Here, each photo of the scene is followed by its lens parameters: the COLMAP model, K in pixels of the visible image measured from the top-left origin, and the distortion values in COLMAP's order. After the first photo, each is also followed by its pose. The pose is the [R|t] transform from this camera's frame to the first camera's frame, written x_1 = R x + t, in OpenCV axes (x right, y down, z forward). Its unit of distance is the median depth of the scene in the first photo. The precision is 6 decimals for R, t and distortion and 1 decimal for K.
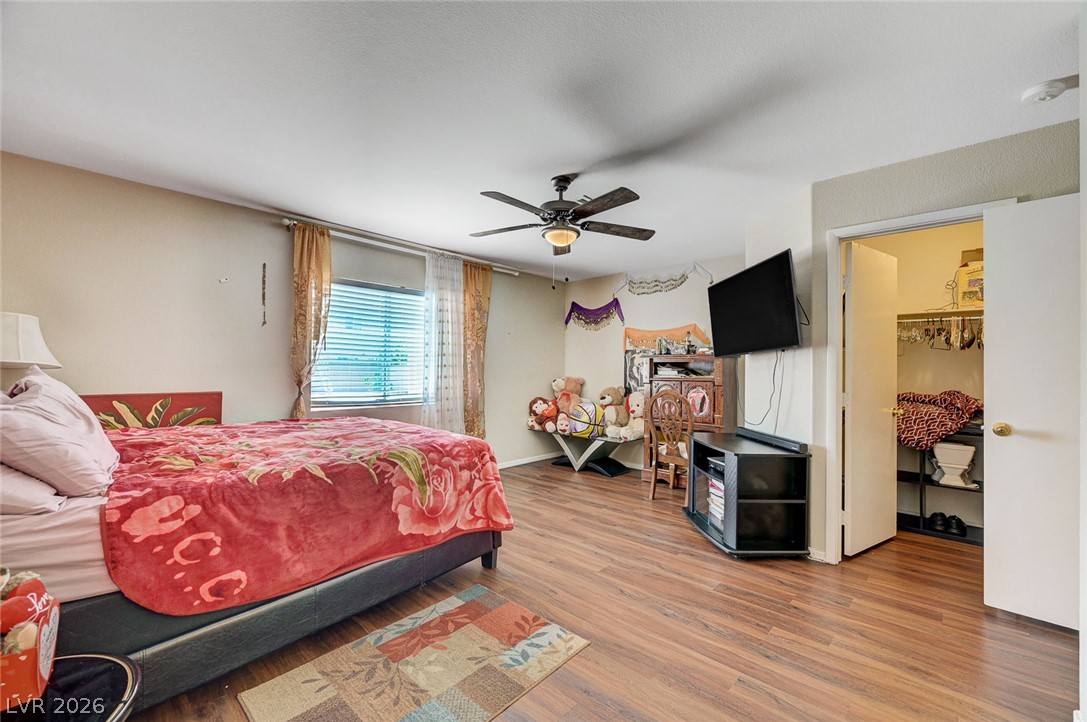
lens RADIAL K [[441.6, 0, 543.4], [0, 441.6, 366.3], [0, 0, 1]] dist [0.001474, 0.000322]
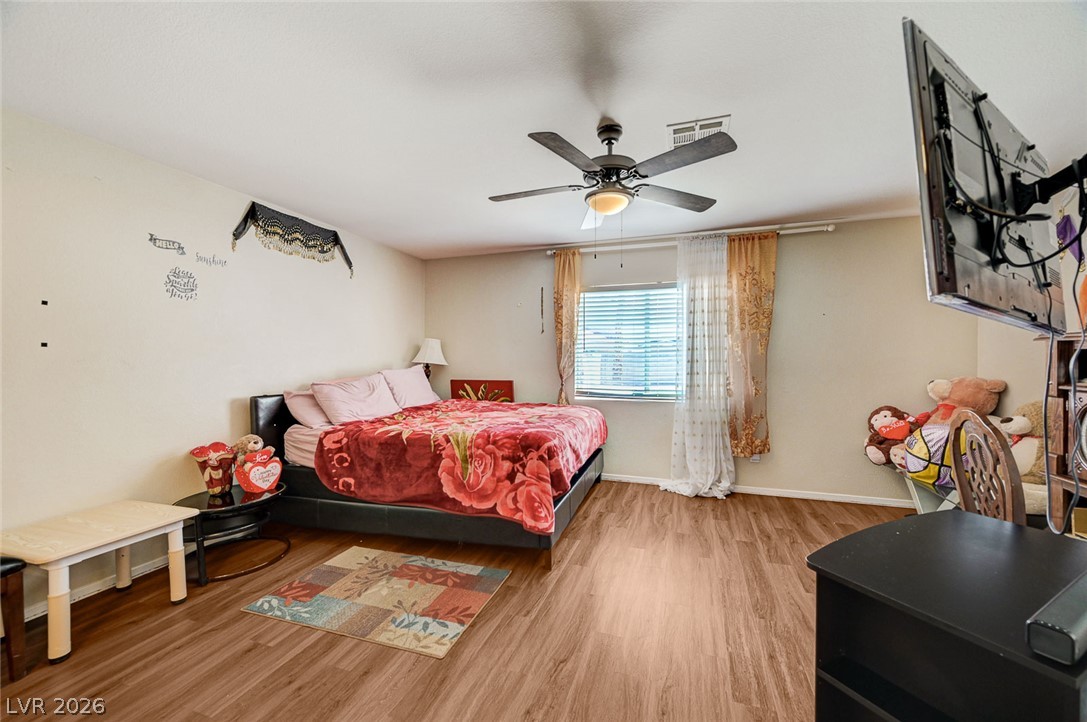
lens RADIAL K [[427.5, 0, 544.4], [0, 427.5, 367.6], [0, 0, 1]] dist [0.008532, 0.000106]
pose [[0.410294, 0.009169, -0.911907, 0.819006], [0.011708, 0.999814, 0.015321, -0.008702], [0.911878, -0.016962, 0.410110, 0.661558]]
